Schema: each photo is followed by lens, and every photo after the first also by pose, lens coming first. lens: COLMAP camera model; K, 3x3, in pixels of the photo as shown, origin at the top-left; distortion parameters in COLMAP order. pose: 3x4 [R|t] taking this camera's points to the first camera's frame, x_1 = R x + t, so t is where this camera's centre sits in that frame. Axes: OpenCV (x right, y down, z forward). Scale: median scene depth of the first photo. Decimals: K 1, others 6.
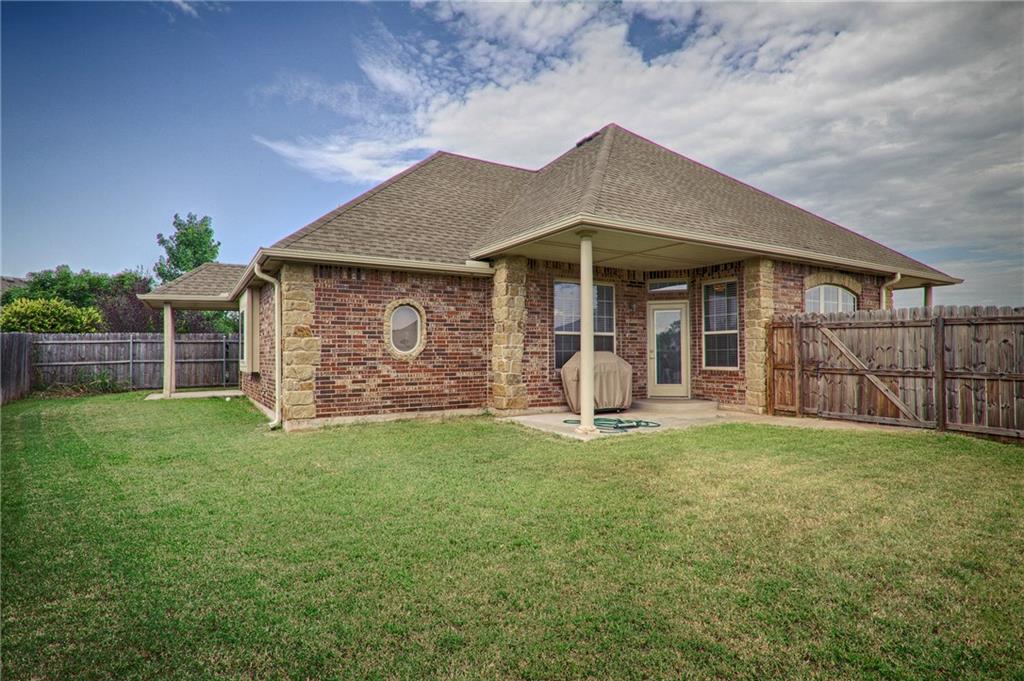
lens RADIAL K [[515.7, 0, 514.0], [0, 515.7, 346.1], [0, 0, 1]] dist [0.000879, -0.000028]
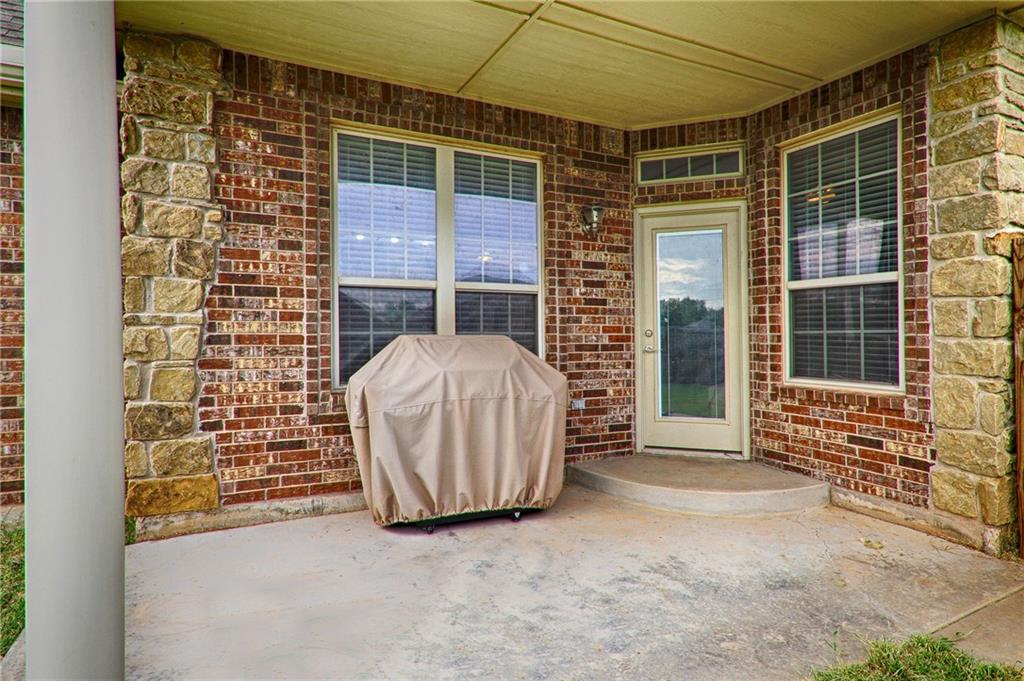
lens RADIAL K [[549.1, 0, 497.5], [0, 549.1, 320.9], [0, 0, 1]] dist [0.000332, 0.001089]
pose [[0.993048, 0.003170, -0.117669, 0.228198], [-0.003671, 0.999985, -0.004046, 0.002282], [0.117654, 0.004450, 0.993045, 0.638885]]
